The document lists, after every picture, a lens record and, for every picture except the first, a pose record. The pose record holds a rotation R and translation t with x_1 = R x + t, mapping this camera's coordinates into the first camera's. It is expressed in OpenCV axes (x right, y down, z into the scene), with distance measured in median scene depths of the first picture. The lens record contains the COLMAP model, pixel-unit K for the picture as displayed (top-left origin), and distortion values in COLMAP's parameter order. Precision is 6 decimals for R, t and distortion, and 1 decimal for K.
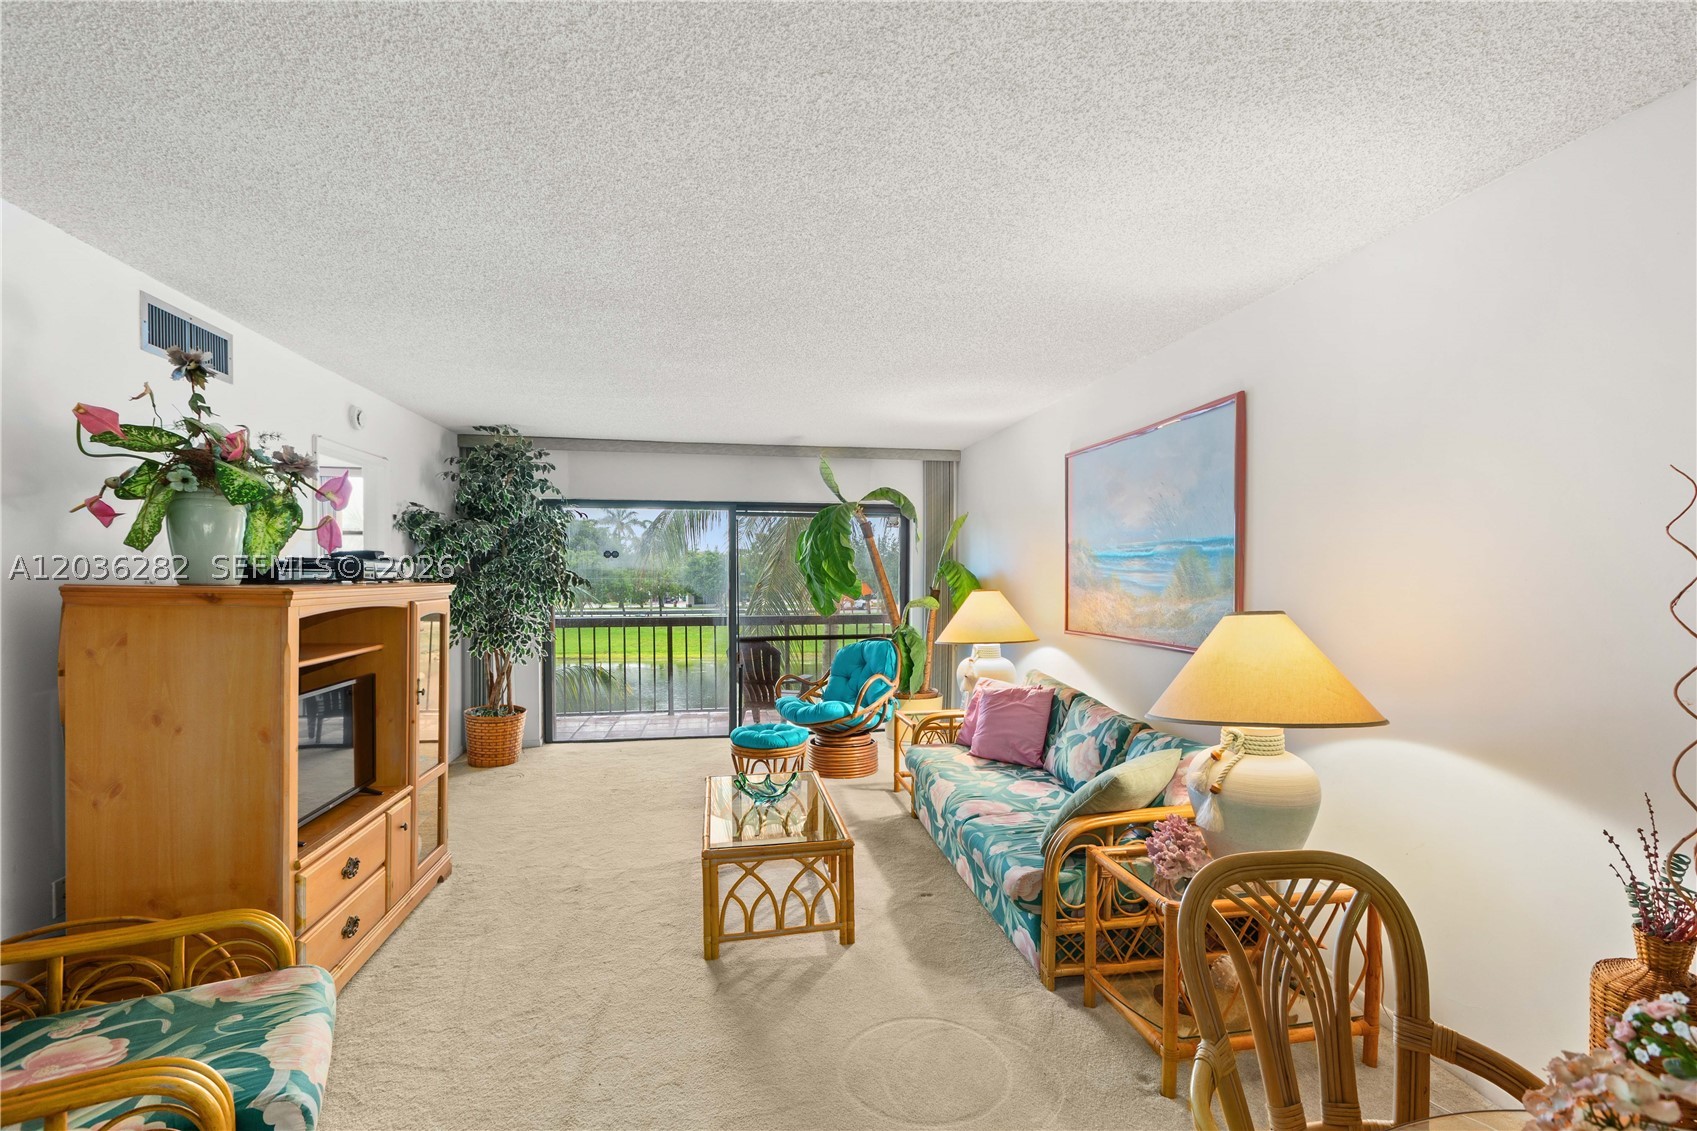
lens RADIAL K [[782.8, 0, 851.3], [0, 782.8, 592.5], [0, 0, 1]] dist [-0.002880, -0.000695]
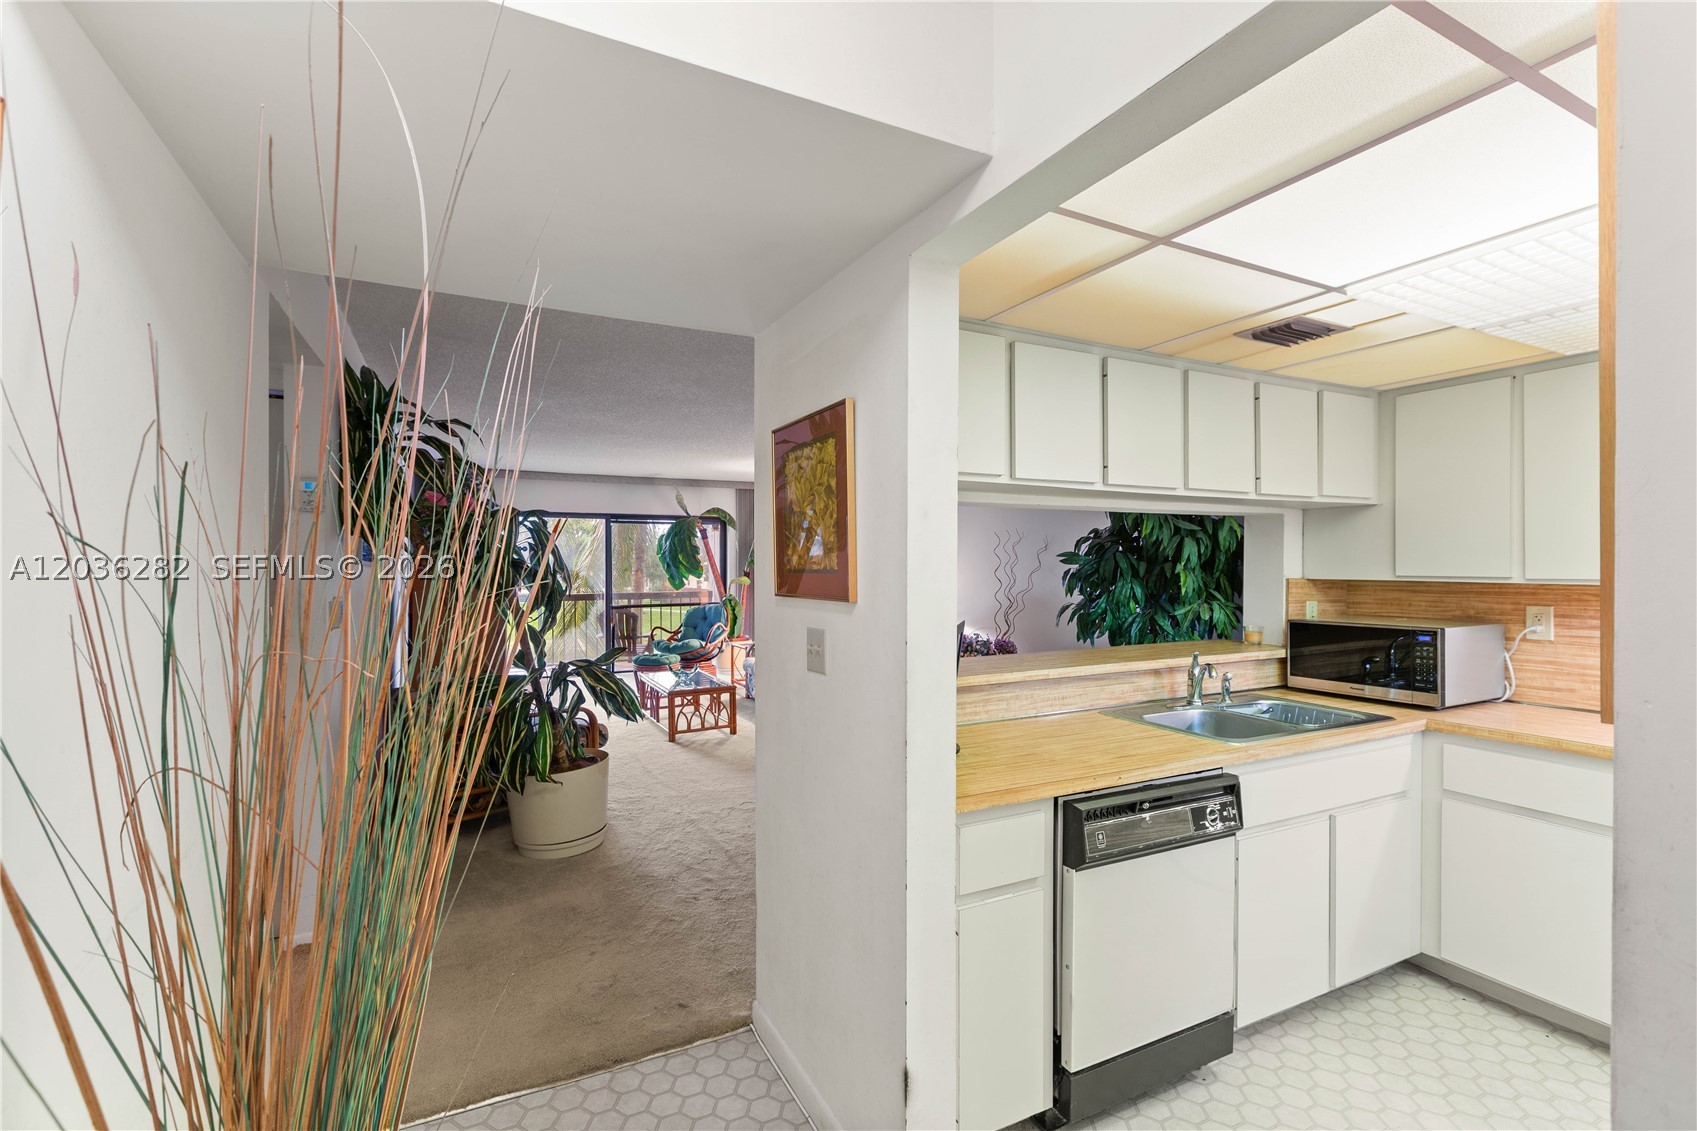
lens RADIAL K [[768.2, 0, 848.4], [0, 768.2, 566.2], [0, 0, 1]] dist [0.001303, 0.000058]
pose [[0.954182, -0.003481, 0.299208, -0.181212], [0.008882, 0.999821, -0.016692, 0.013493], [-0.299096, 0.018585, 0.954042, -0.607026]]
